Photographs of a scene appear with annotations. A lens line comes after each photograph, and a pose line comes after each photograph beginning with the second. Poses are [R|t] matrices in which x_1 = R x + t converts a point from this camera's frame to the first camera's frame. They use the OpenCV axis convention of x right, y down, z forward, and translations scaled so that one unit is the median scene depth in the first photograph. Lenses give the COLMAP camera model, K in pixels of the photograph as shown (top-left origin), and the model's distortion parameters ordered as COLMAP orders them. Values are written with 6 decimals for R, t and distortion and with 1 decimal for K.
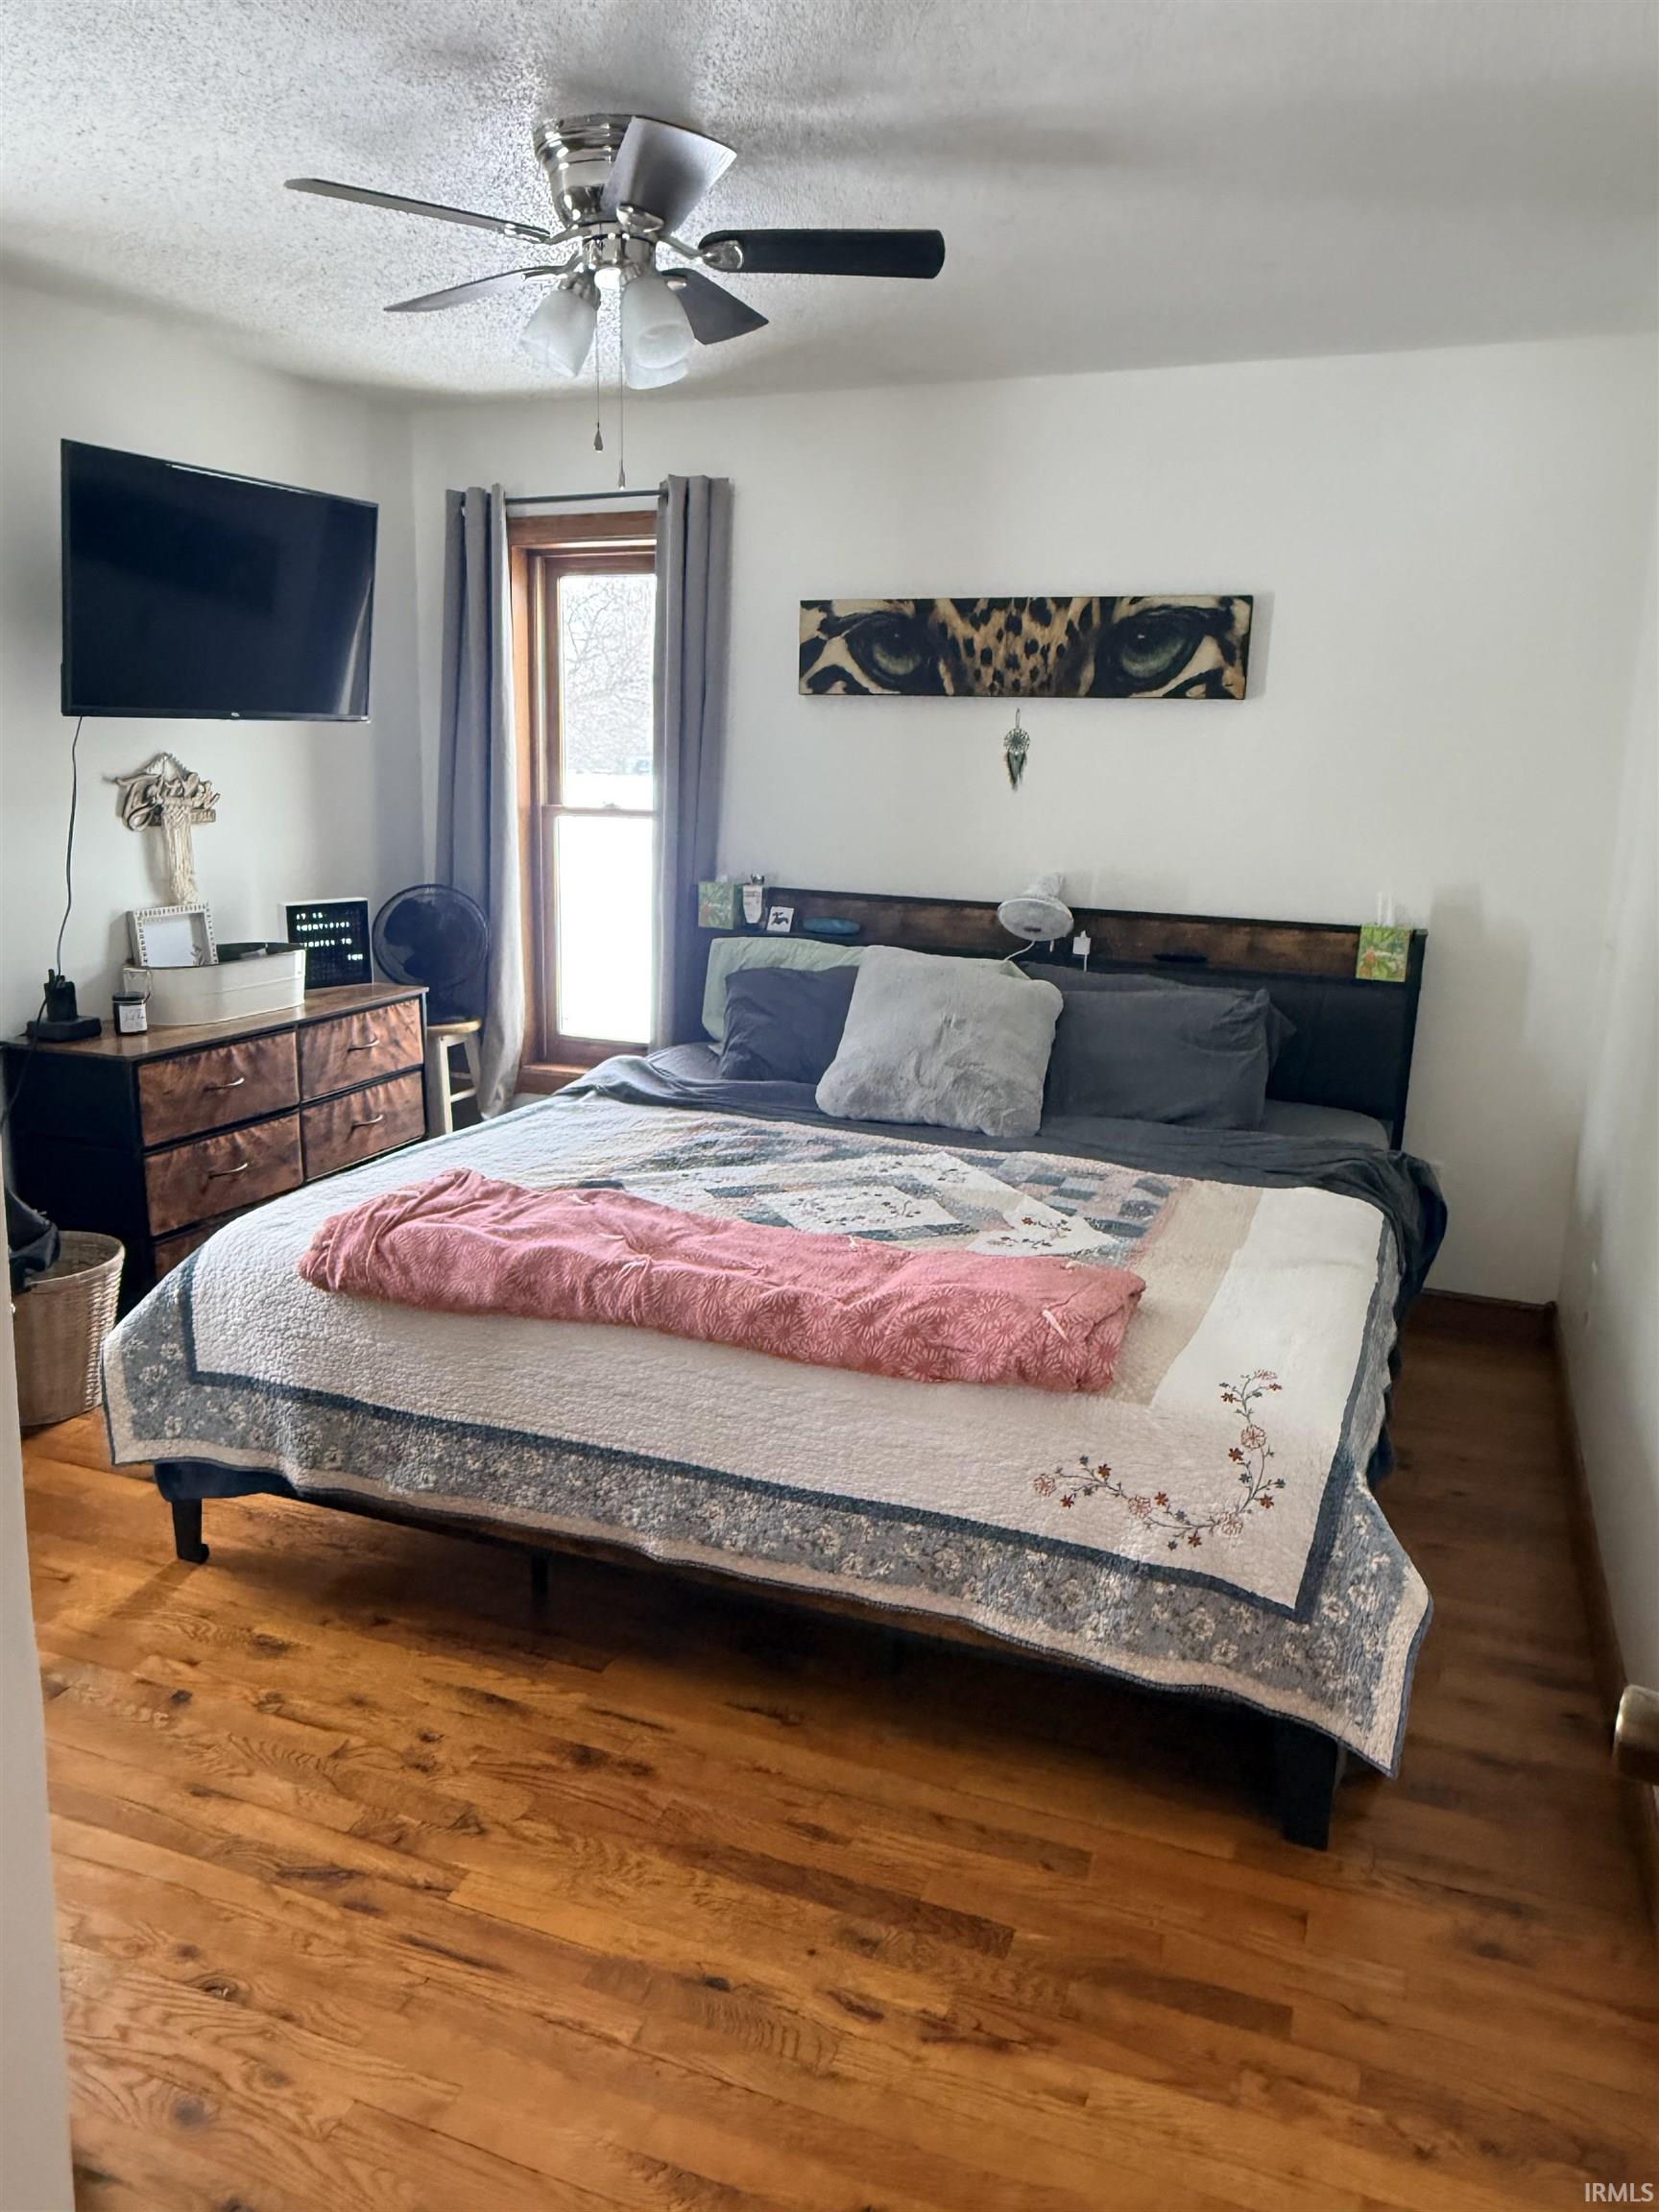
lens RADIAL K [[1543.8, 0, 837.1], [0, 1543.8, 1102.3], [0, 0, 1]] dist [0.009015, -0.001139]
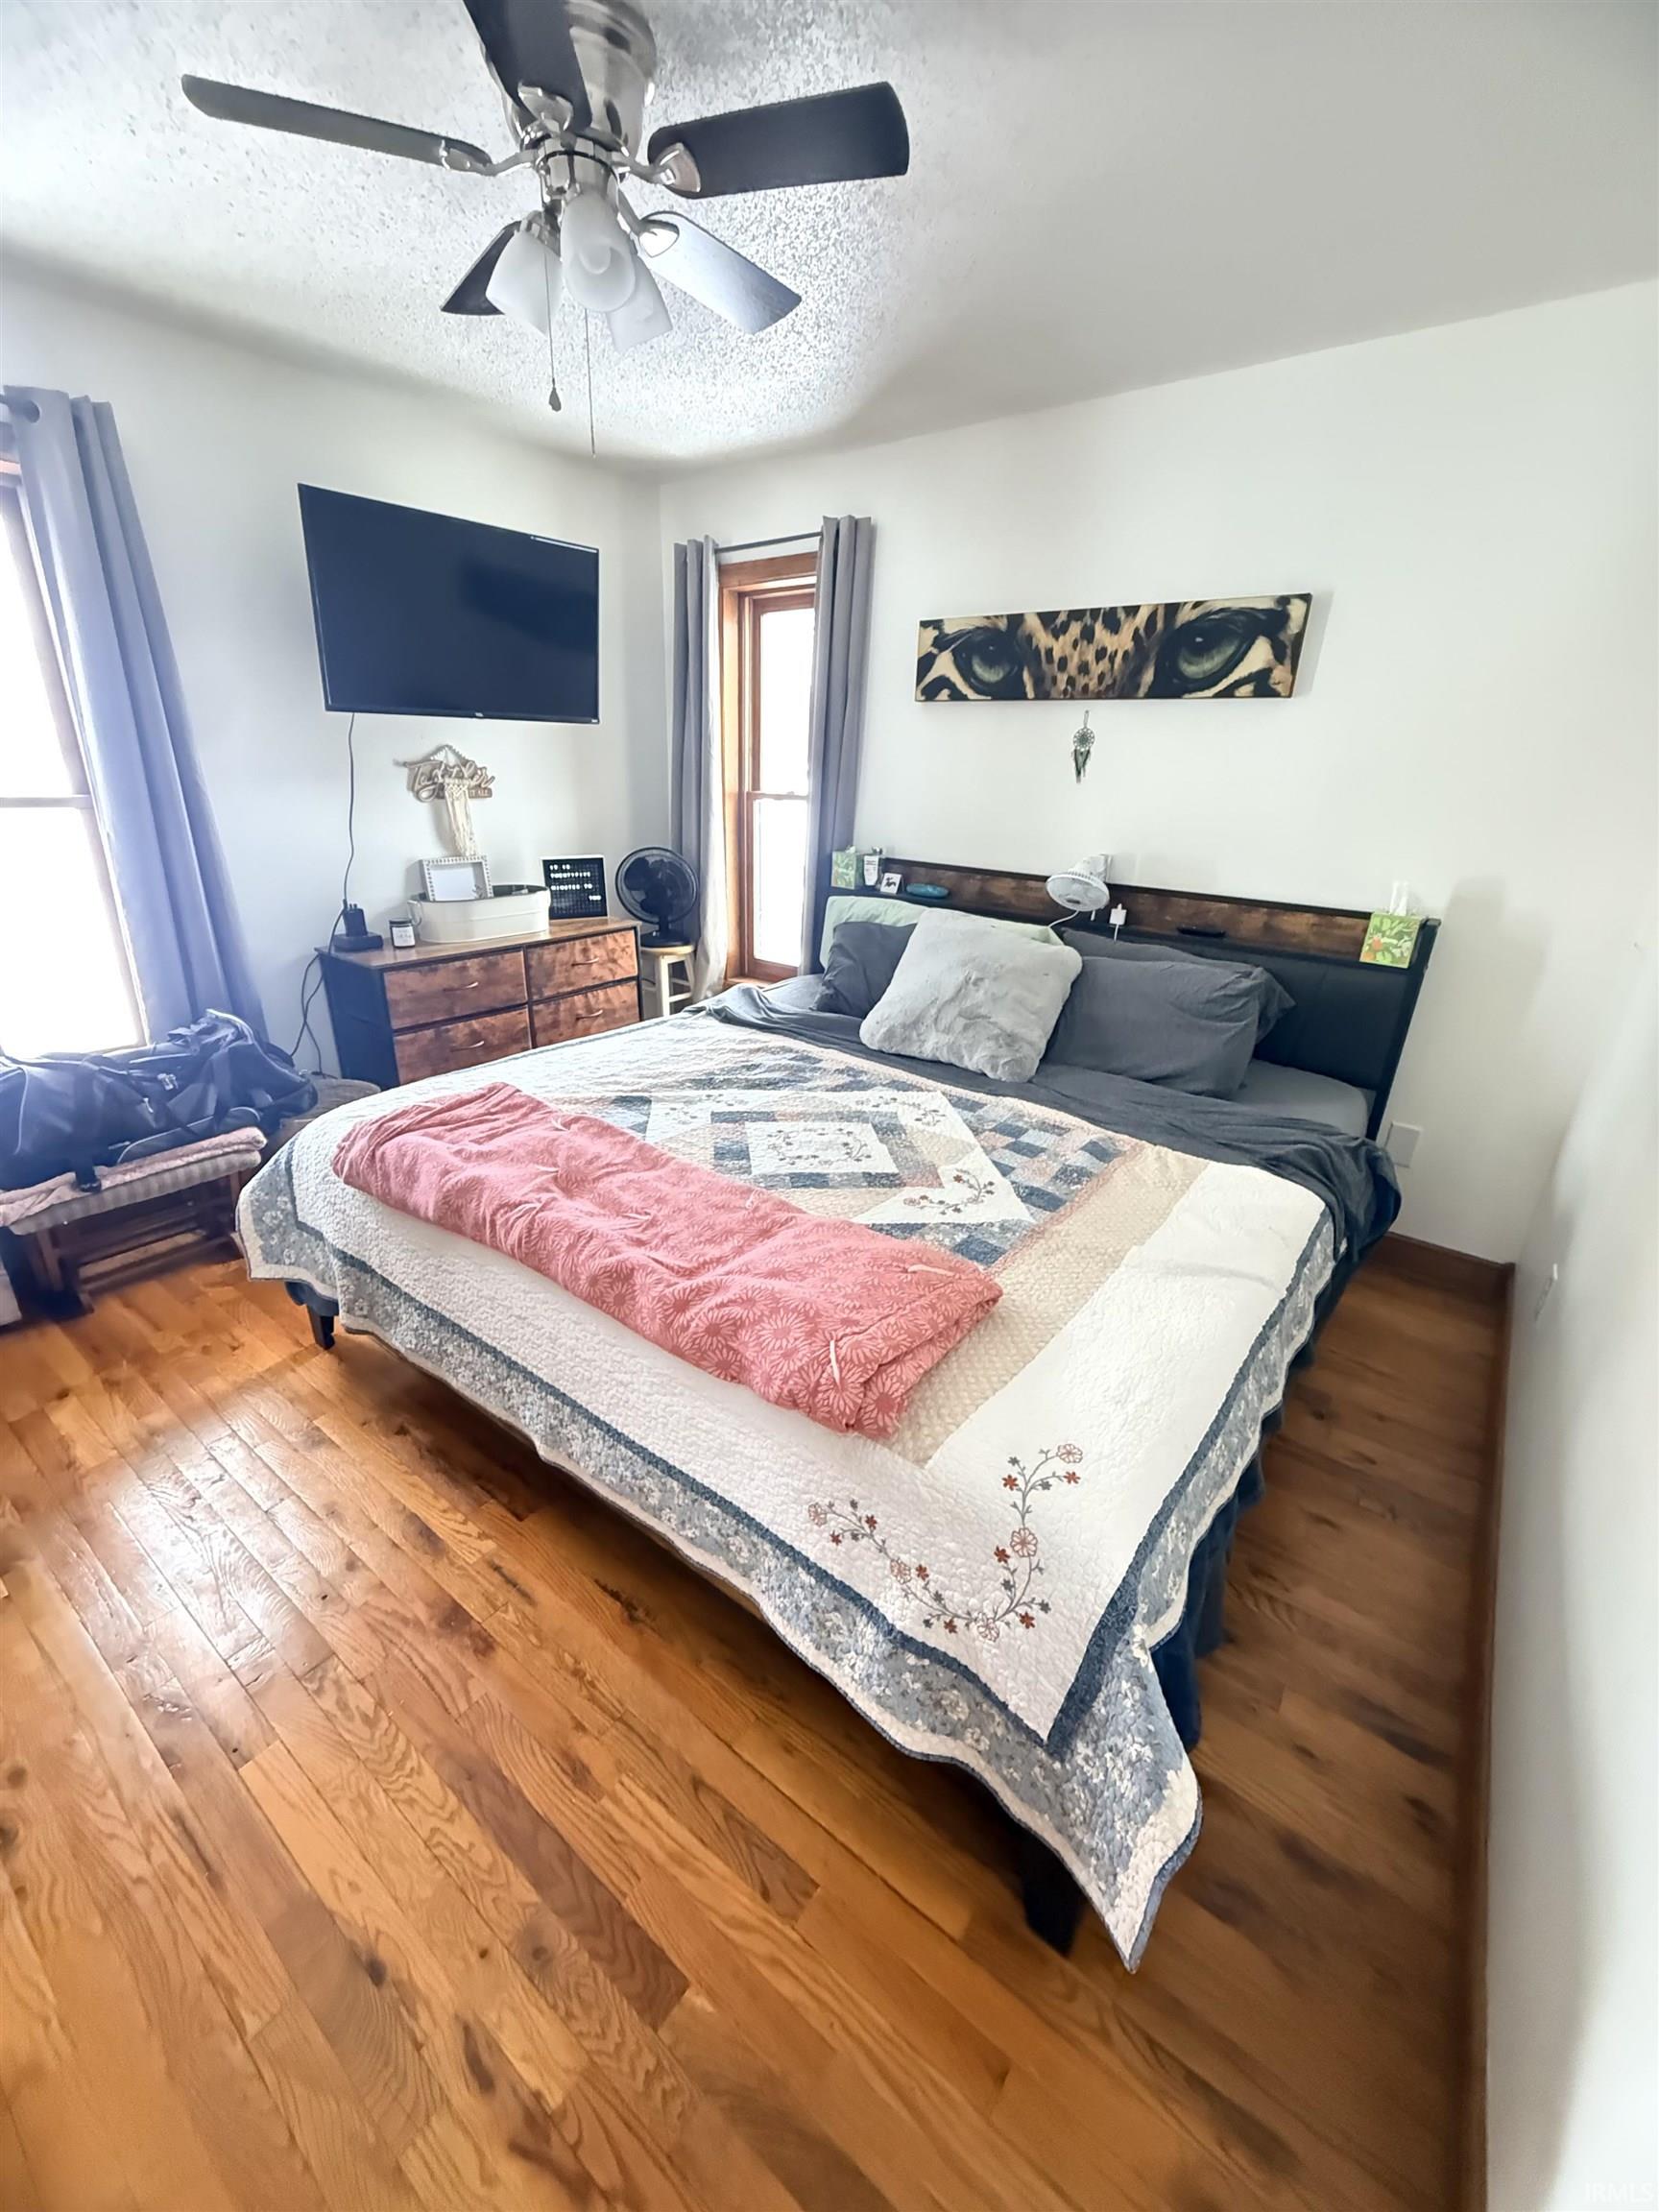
lens RADIAL K [[885.4, 0, 822.0], [0, 885.4, 1110.5], [0, 0, 1]] dist [0.003034, -0.000143]
pose [[0.962396, 0.106488, -0.249910, 0.151151], [-0.069514, 0.985873, 0.152391, -0.050292], [0.262608, -0.129288, 0.956202, 0.311177]]
